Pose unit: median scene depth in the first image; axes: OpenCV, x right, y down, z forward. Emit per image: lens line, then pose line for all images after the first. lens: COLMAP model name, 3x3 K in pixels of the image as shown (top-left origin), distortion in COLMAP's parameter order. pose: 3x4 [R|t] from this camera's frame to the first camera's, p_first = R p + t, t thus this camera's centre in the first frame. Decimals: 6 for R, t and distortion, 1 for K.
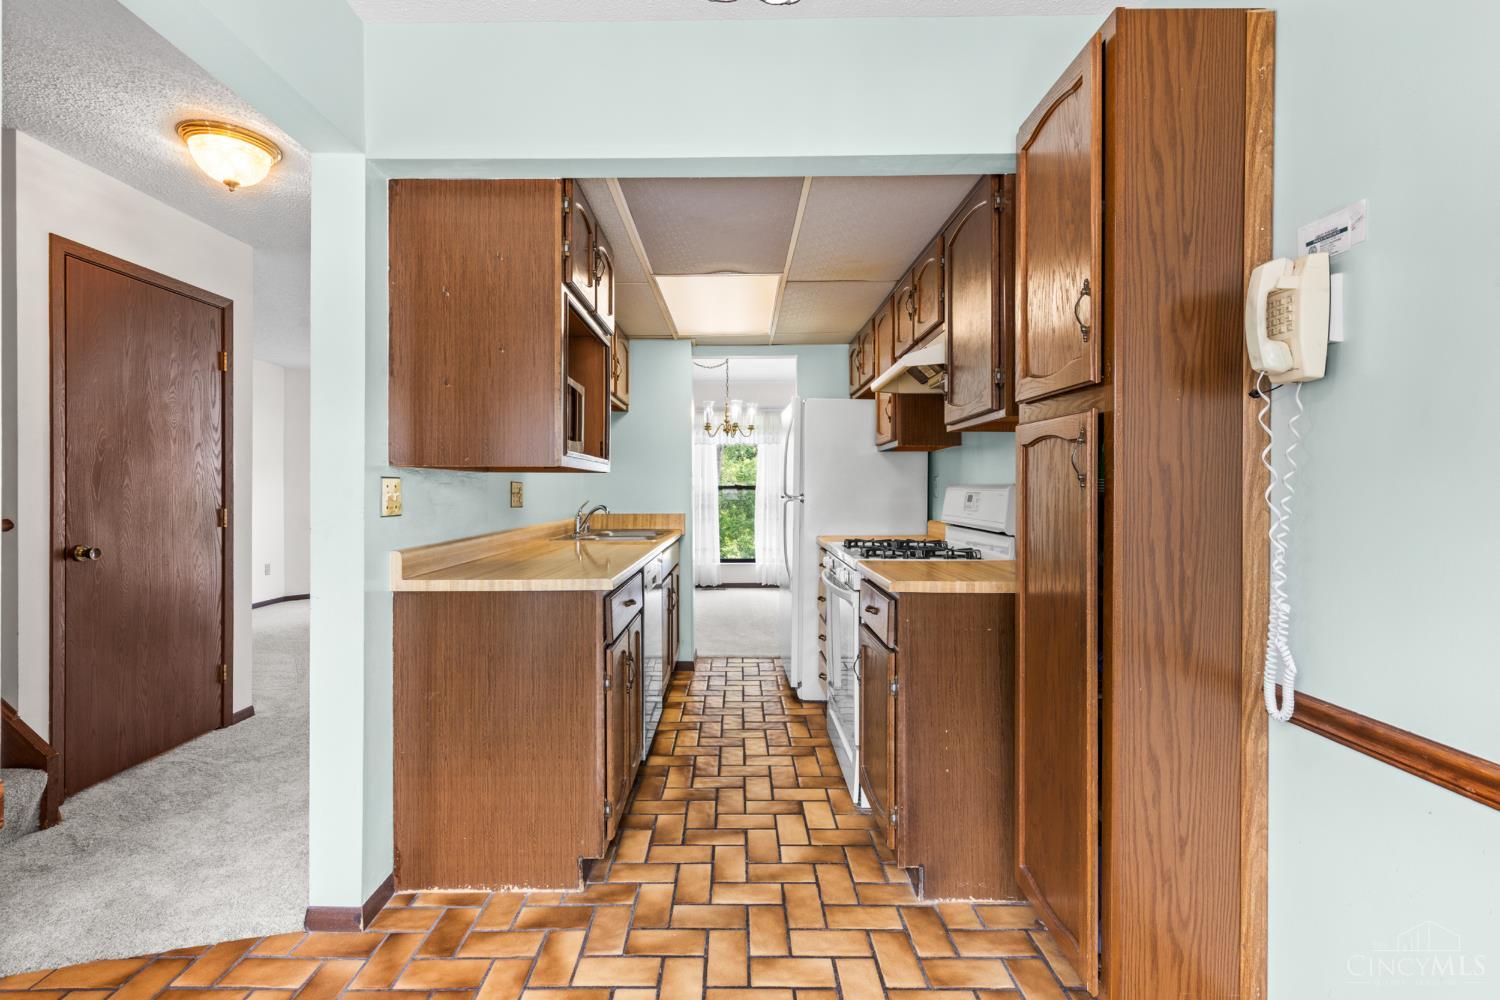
lens RADIAL K [[668.4, 0, 744.6], [0, 668.4, 493.0], [0, 0, 1]] dist [-0.000257, -0.000417]
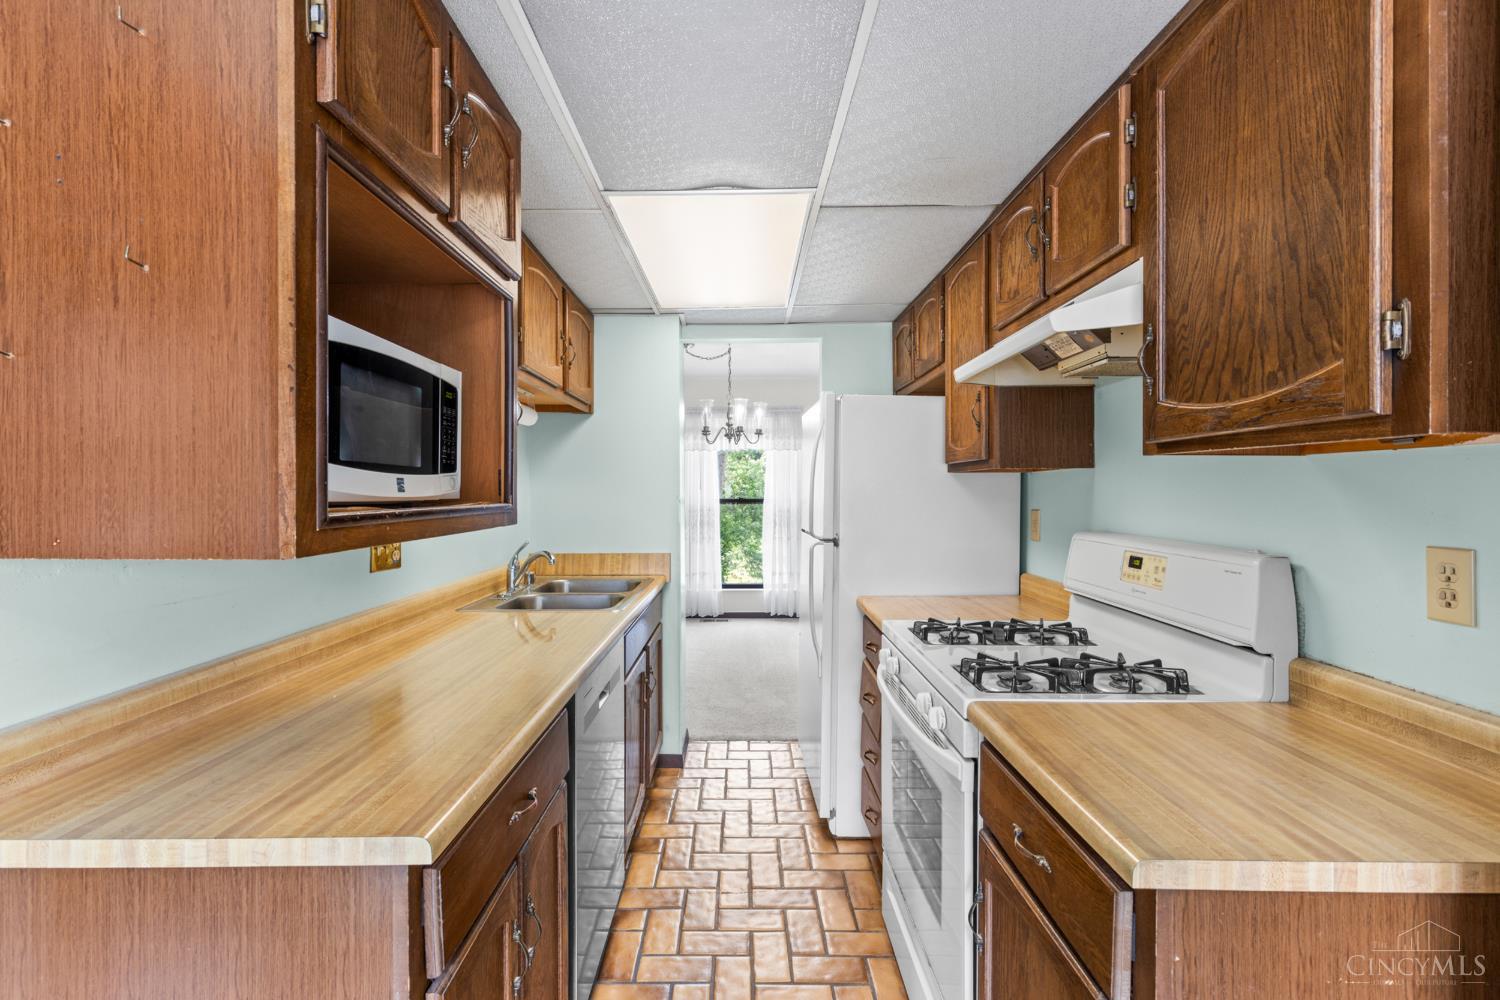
lens RADIAL K [[668.4, 0, 736.3], [0, 668.4, 496.1], [0, 0, 1]] dist [-0.000257, -0.000417]
pose [[0.999808, 0.000636, -0.019570, -0.002883], [-0.000537, 0.999987, 0.005067, -0.040838], [0.019573, -0.005056, 0.999796, 0.311316]]
